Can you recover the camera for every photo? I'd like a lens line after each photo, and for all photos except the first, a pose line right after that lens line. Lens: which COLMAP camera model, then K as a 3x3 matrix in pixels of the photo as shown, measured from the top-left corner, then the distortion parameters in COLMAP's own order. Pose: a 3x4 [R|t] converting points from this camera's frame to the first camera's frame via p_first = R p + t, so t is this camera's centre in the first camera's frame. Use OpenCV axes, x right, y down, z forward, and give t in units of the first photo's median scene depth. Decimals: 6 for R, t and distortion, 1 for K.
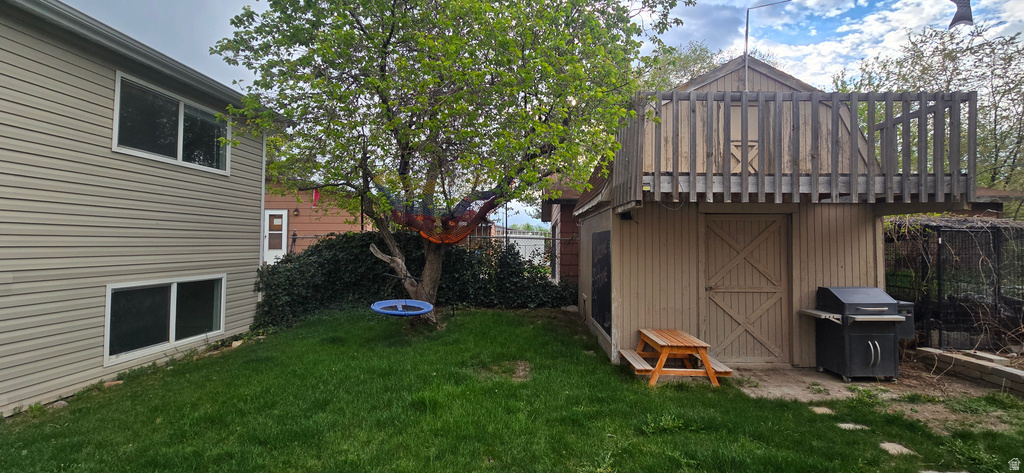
lens RADIAL K [[421.4, 0, 520.0], [0, 421.4, 230.4], [0, 0, 1]] dist [0.000920, 0.000195]
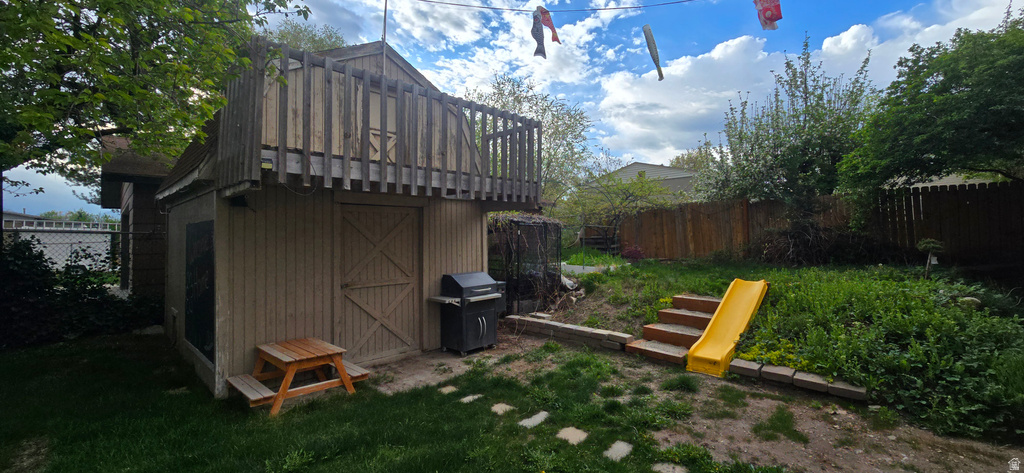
lens RADIAL K [[420.6, 0, 522.2], [0, 420.6, 230.5], [0, 0, 1]] dist [0.000934, -0.000464]
pose [[0.678490, 0.000077, 0.734609, 0.047004], [-0.010871, 0.999892, 0.009936, 0.005757], [-0.734529, -0.014727, 0.678418, 0.119336]]
